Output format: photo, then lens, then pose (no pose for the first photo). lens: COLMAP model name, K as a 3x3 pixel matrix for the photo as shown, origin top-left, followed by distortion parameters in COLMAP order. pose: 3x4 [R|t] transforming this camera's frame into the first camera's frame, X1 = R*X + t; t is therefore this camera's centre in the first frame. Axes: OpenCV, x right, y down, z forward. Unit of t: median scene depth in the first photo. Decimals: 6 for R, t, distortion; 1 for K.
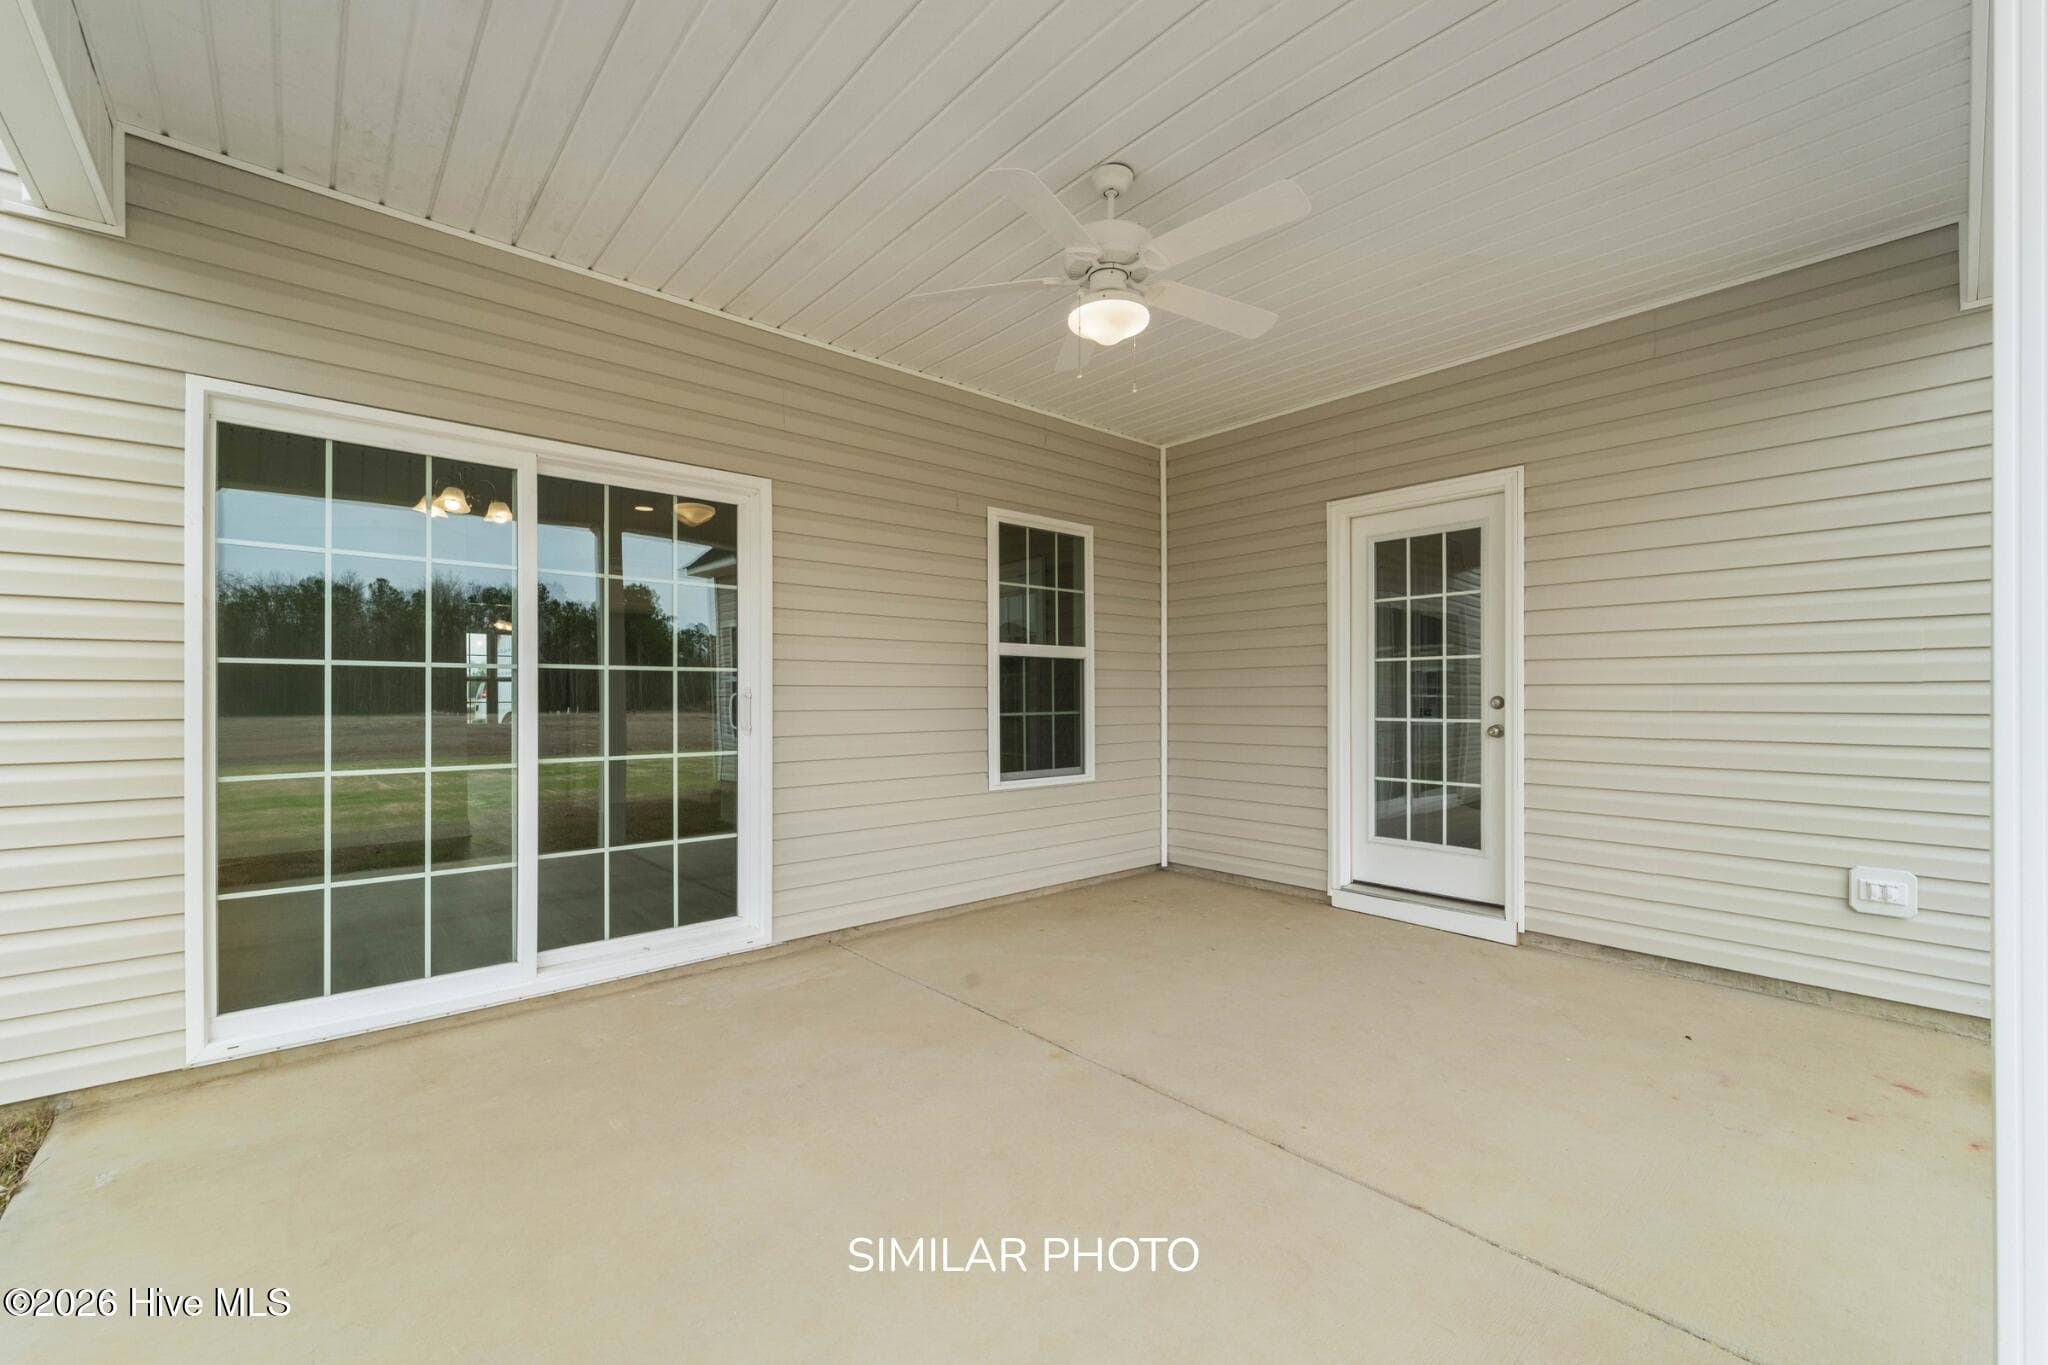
lens RADIAL K [[818.6, 0, 1007.7], [0, 818.6, 690.9], [0, 0, 1]] dist [0.014075, 0.000132]
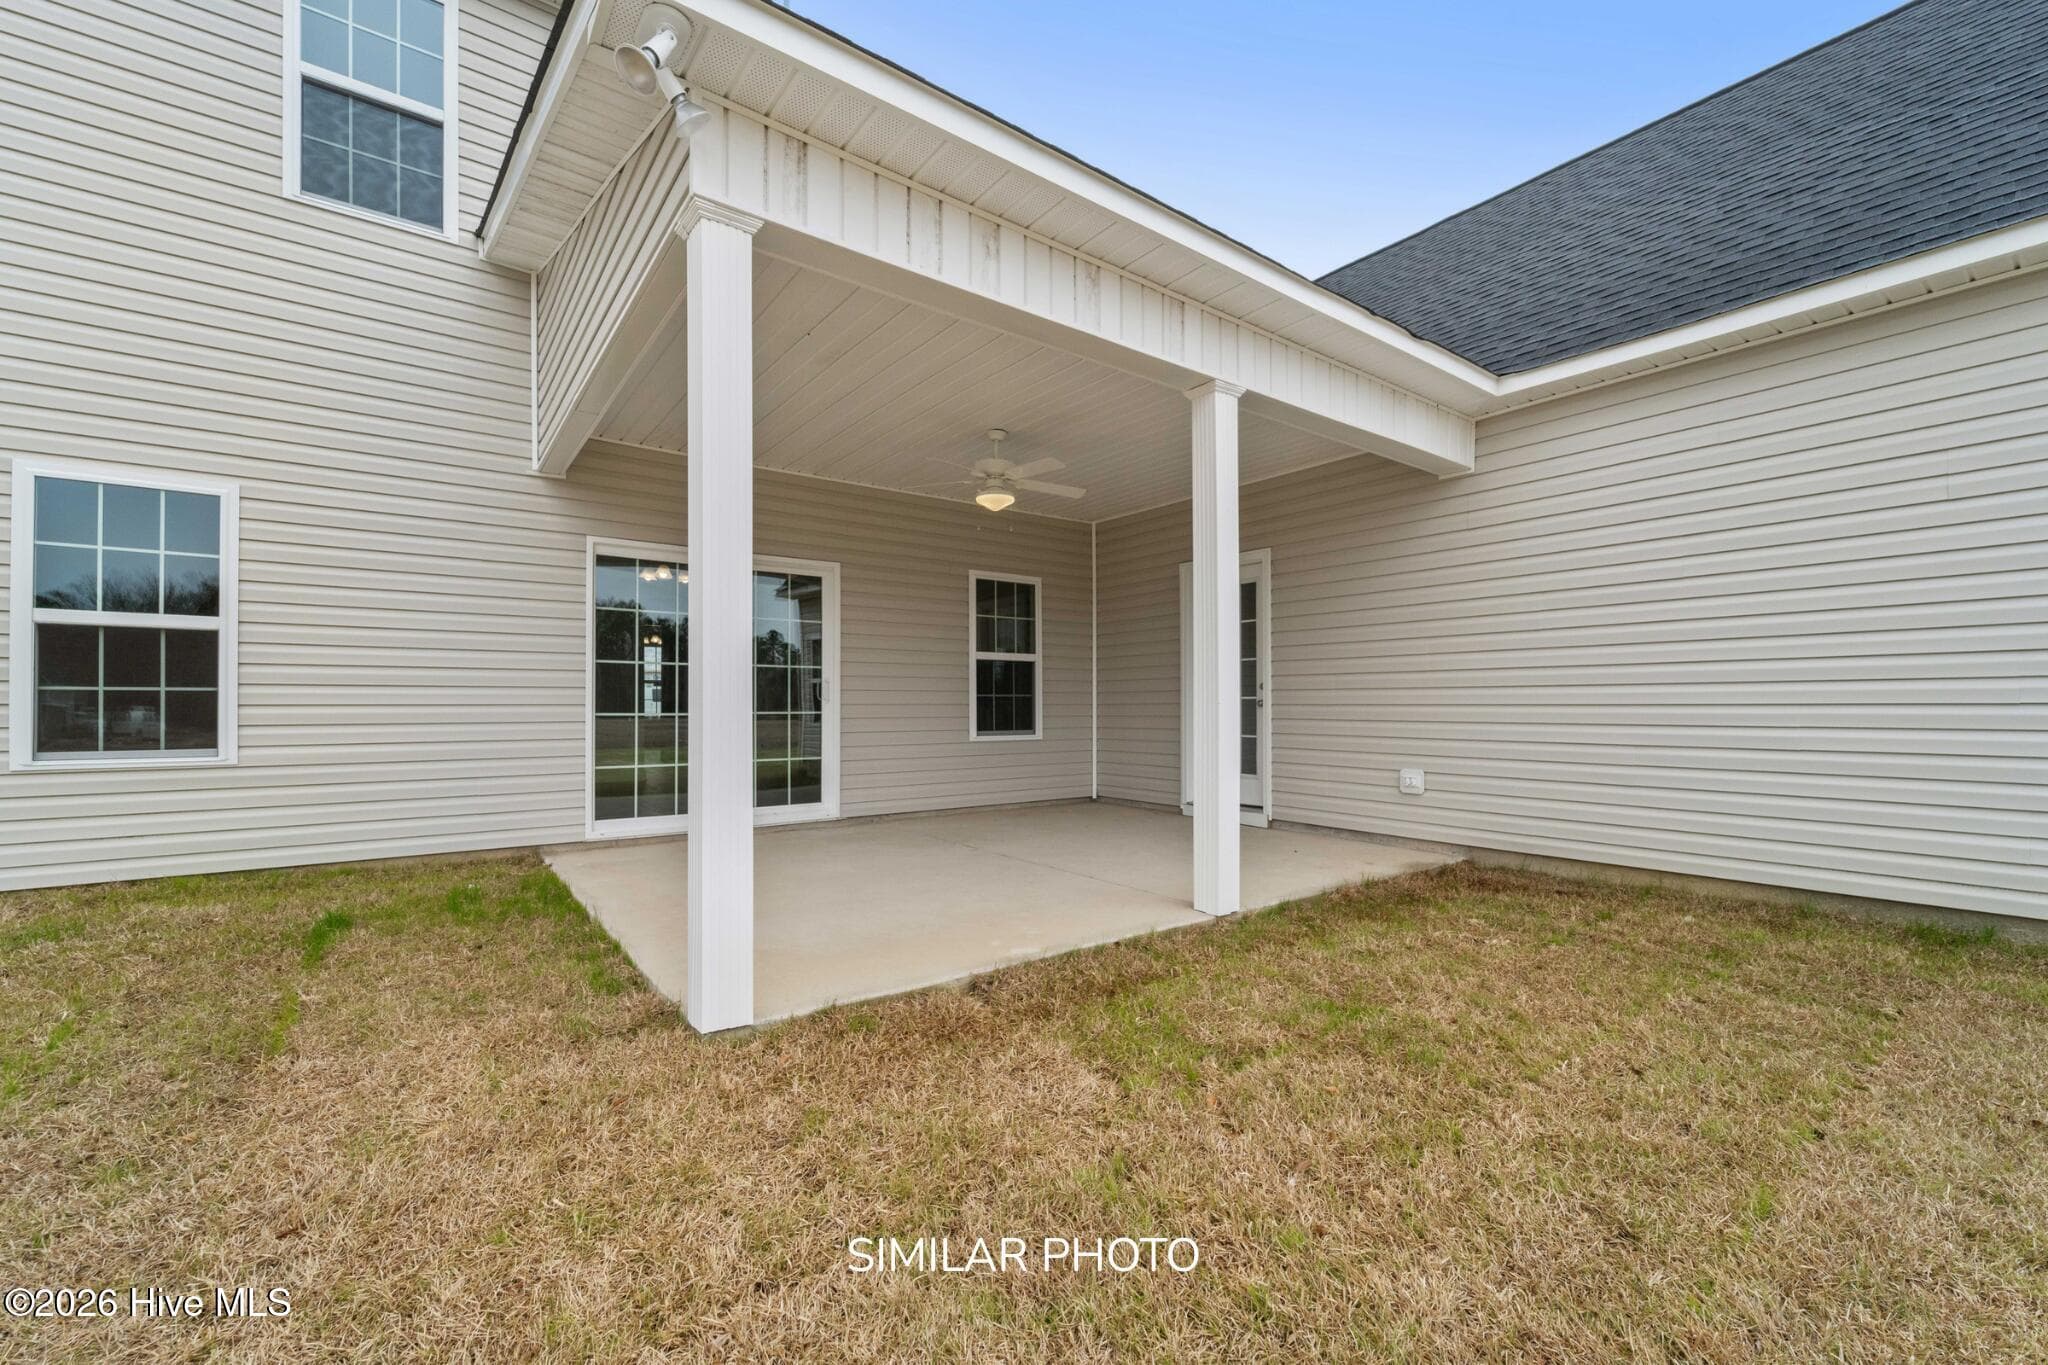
lens RADIAL K [[818.6, 0, 1017.0], [0, 818.6, 691.8], [0, 0, 1]] dist [0.014075, 0.000132]
pose [[0.997072, 0.000521, -0.076464, 0.194303], [-0.001118, 0.999969, -0.007764, 0.033894], [0.076458, 0.007826, 0.997042, -0.626702]]
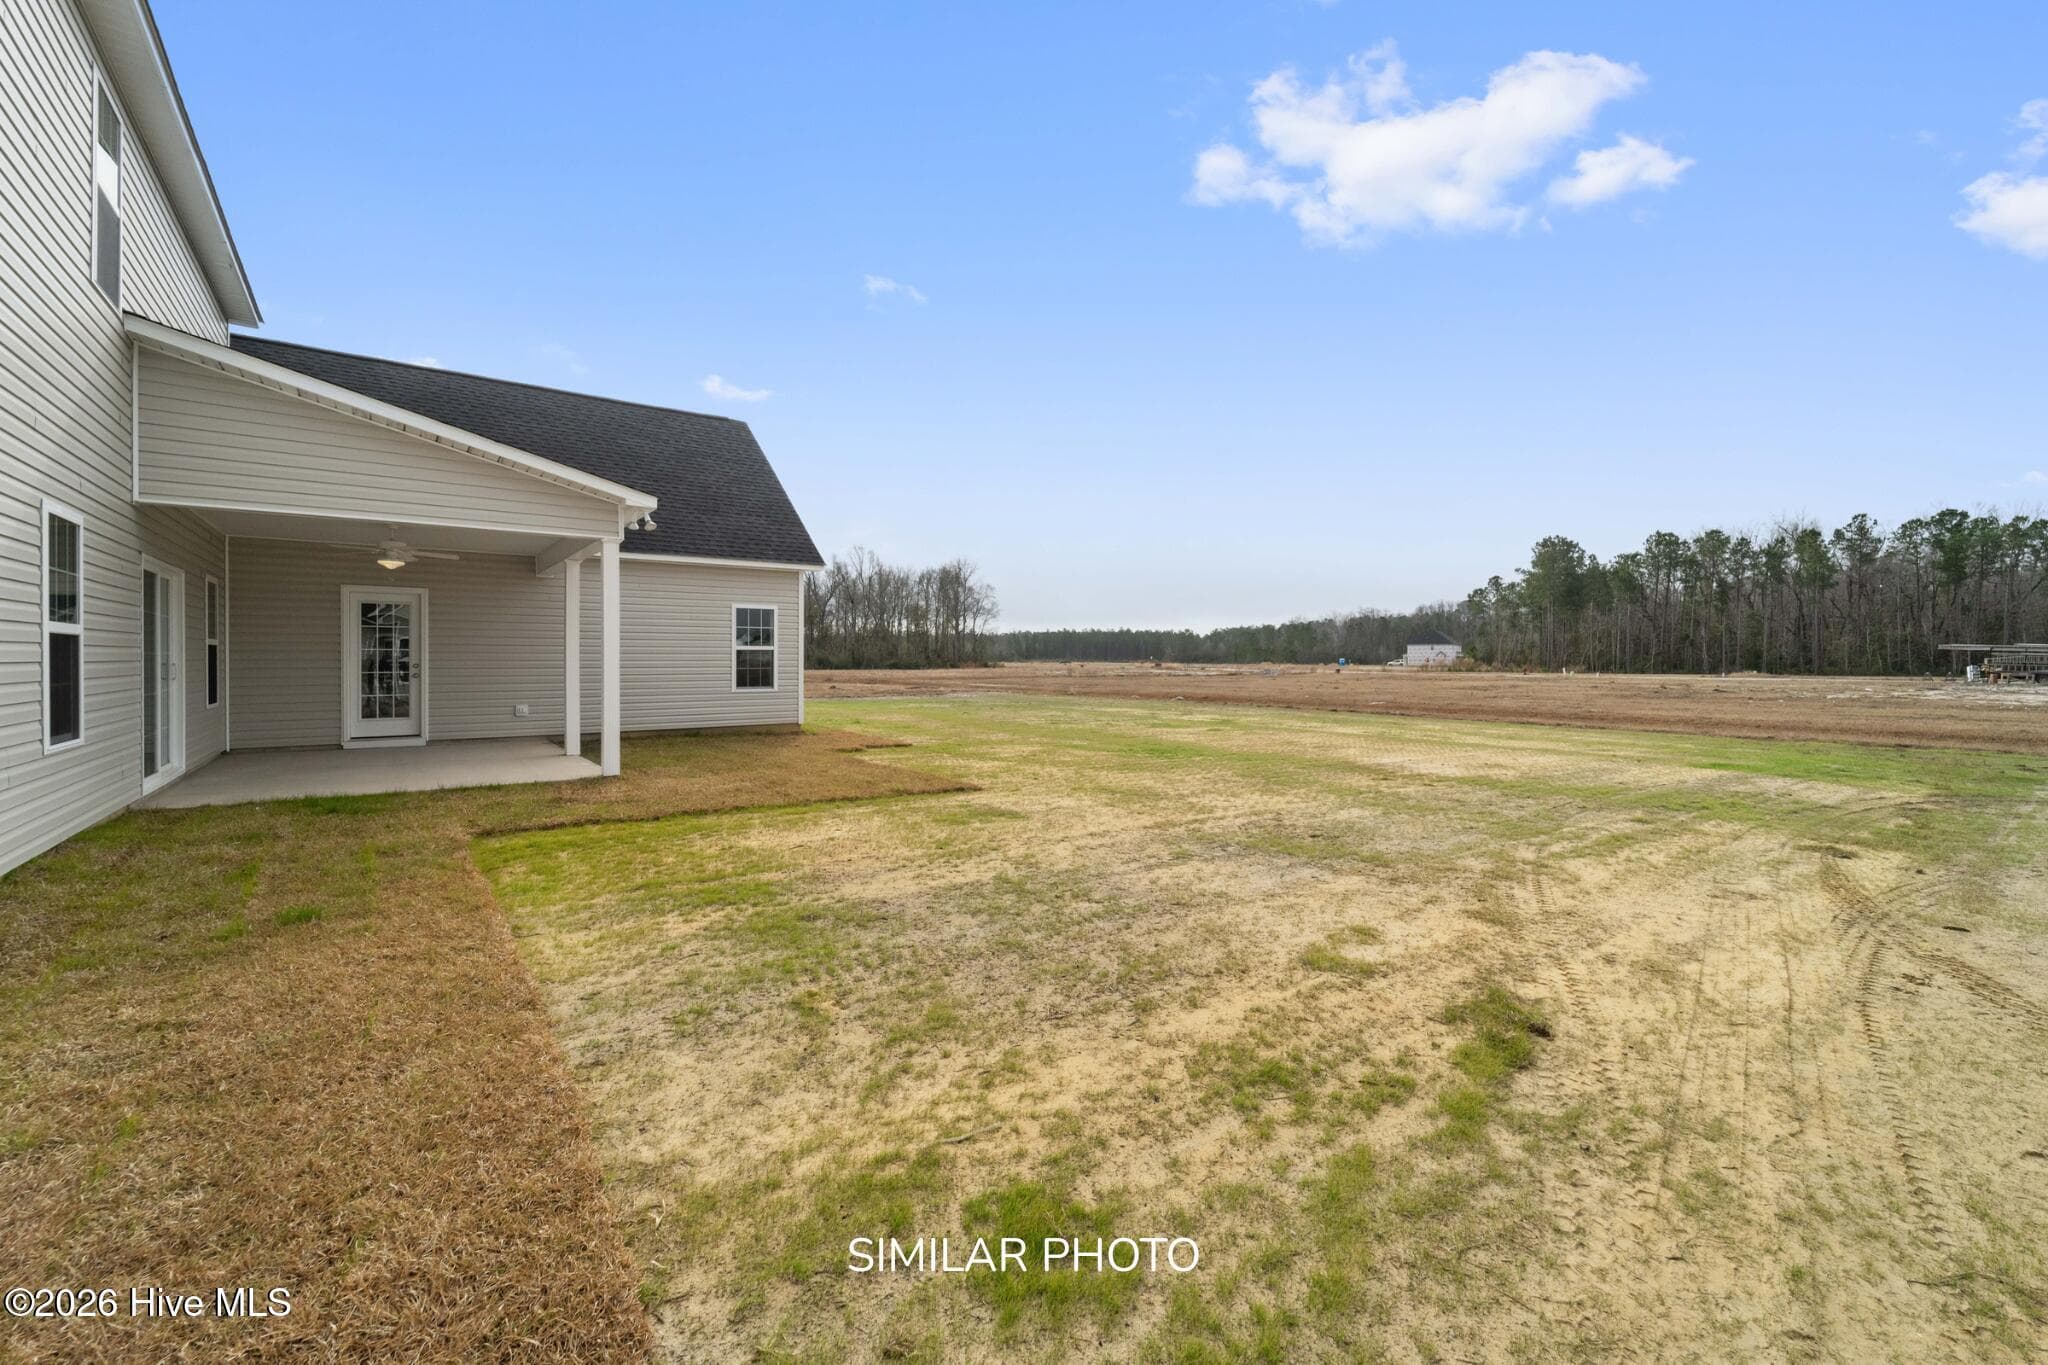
lens RADIAL K [[818.6, 0, 1016.3], [0, 818.6, 678.1], [0, 0, 1]] dist [0.014075, 0.000132]
pose [[0.062583, -0.012137, 0.997966, -1.939296], [0.000667, 0.999926, 0.012119, 0.021214], [-0.998040, -0.000093, 0.062586, -1.160516]]
